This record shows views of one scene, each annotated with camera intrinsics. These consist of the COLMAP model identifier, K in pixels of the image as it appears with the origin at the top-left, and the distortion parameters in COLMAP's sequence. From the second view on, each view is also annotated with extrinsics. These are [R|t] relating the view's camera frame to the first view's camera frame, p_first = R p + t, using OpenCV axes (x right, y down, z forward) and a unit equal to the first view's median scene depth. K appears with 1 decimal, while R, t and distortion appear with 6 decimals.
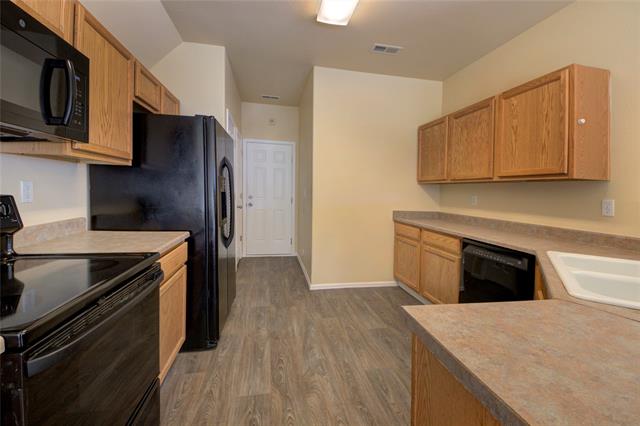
lens RADIAL K [[263.8, 0, 310.8], [0, 263.8, 200.8], [0, 0, 1]] dist [0.001060, -0.018203]
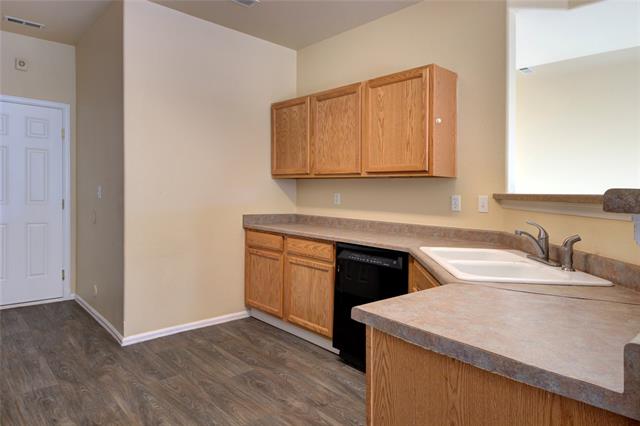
lens RADIAL K [[386.5, 0, 320.3], [0, 386.5, 200.7], [0, 0, 1]] dist [-0.000498, -0.036412]
pose [[0.844947, -0.021951, 0.534400, -0.127431], [0.022935, 0.999725, 0.004803, -0.002912], [-0.534358, 0.008198, 0.845218, -0.040467]]
